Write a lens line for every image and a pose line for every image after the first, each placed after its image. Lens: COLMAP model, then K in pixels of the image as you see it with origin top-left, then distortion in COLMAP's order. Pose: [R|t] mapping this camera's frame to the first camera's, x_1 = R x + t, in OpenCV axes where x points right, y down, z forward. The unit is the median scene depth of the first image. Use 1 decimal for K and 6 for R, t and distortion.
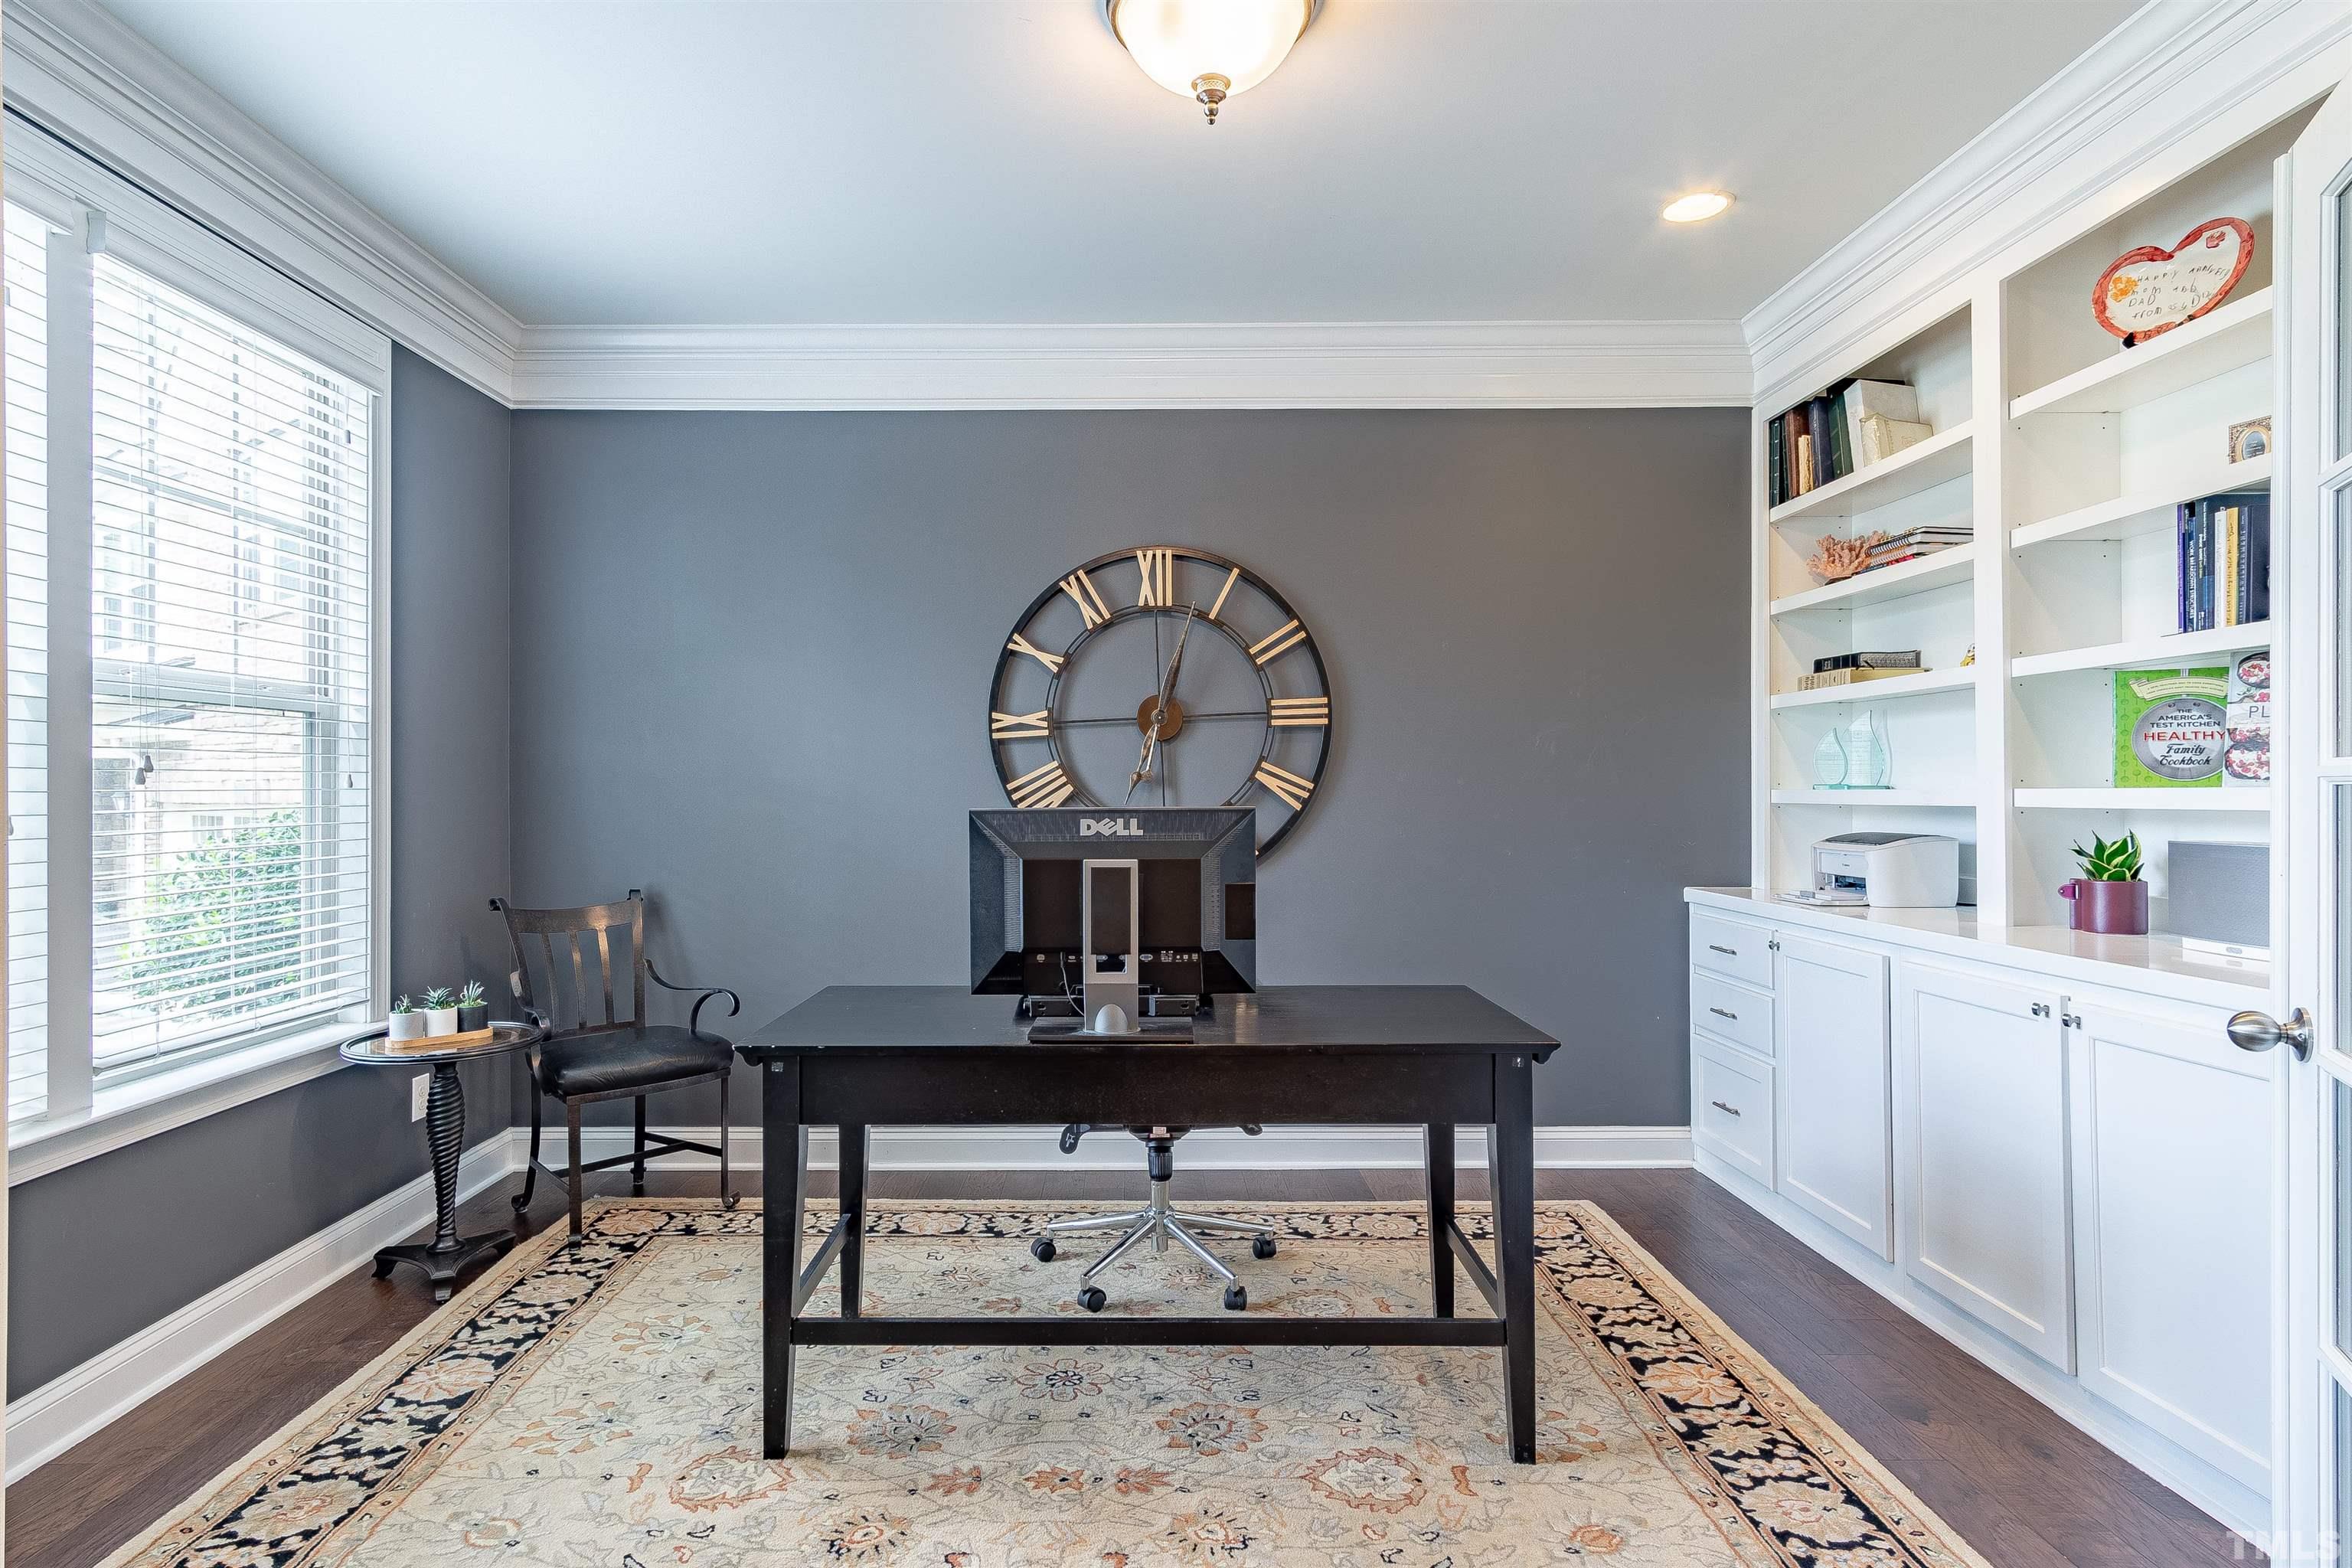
lens RADIAL K [[1247.4, 0, 1193.8], [0, 1247.4, 761.7], [0, 0, 1]] dist [-0.008161, 0.008836]
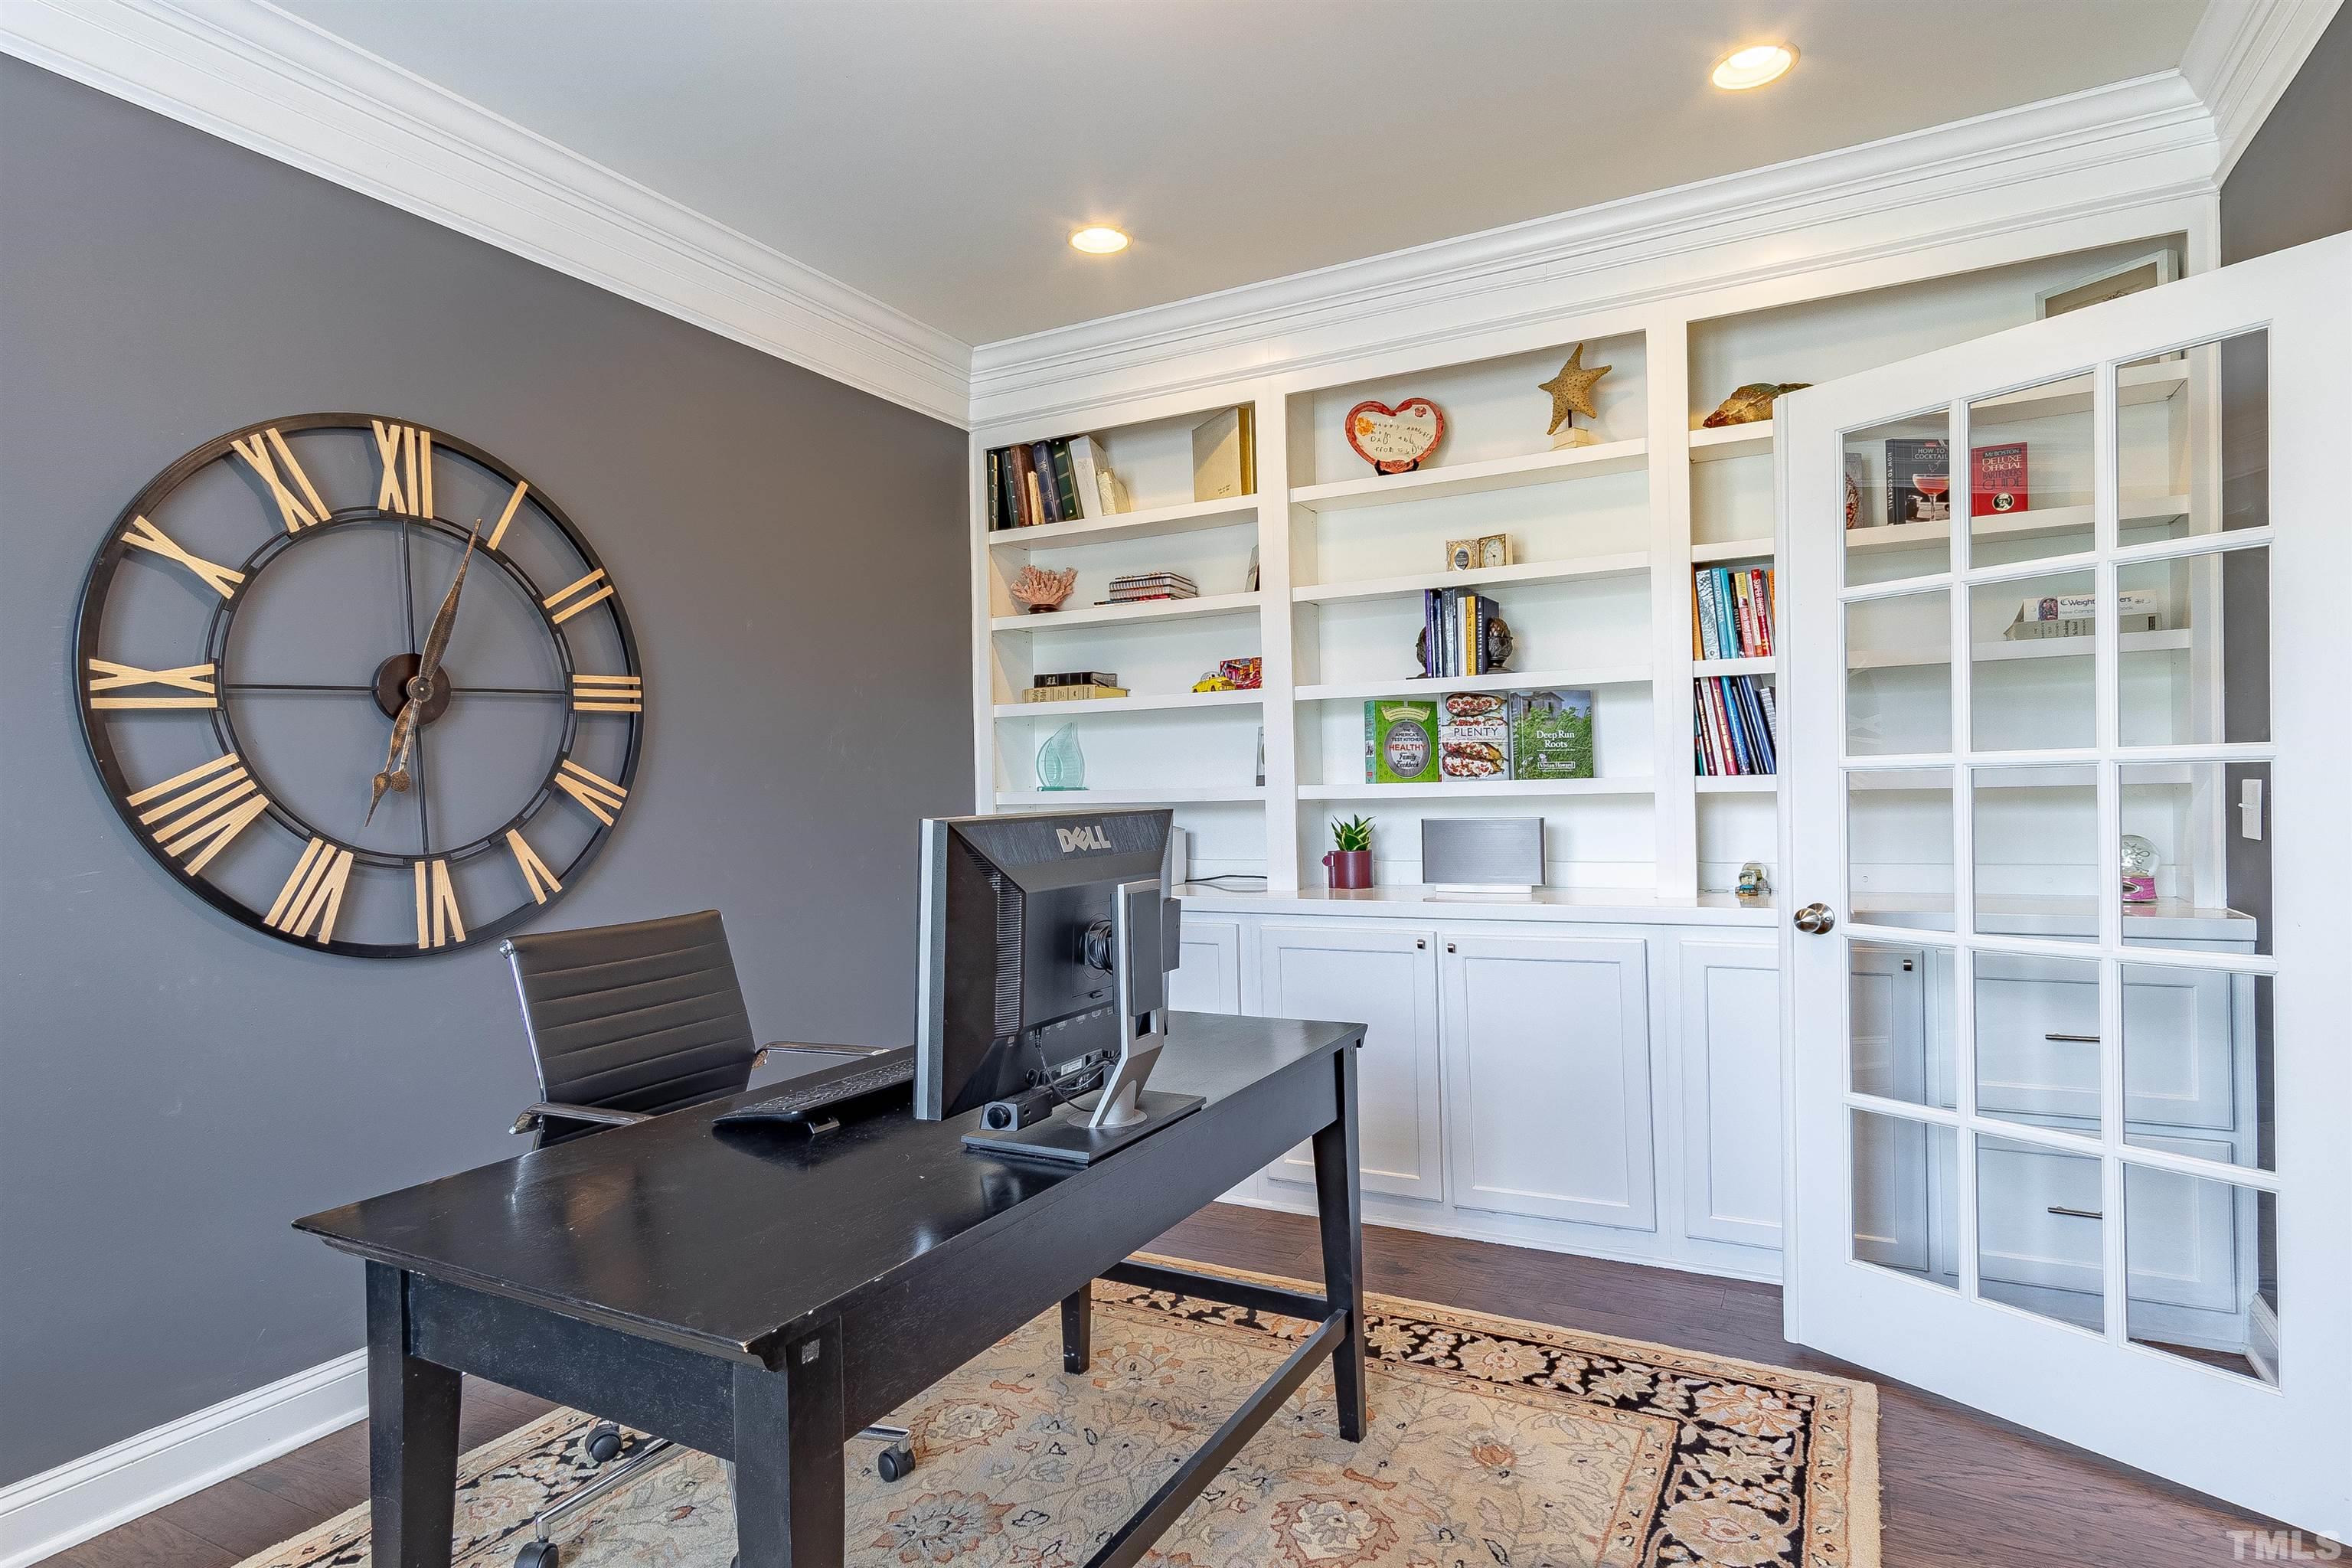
lens RADIAL K [[1195.0, 0, 1176.0], [0, 1195.0, 784.0], [0, 0, 1]] dist [0.011003, 0.001583]
pose [[0.506602, -0.004428, 0.862169, -0.364477], [-0.000775, 0.999984, 0.005591, 0.009824], [-0.862180, -0.003501, 0.506590, 0.348368]]
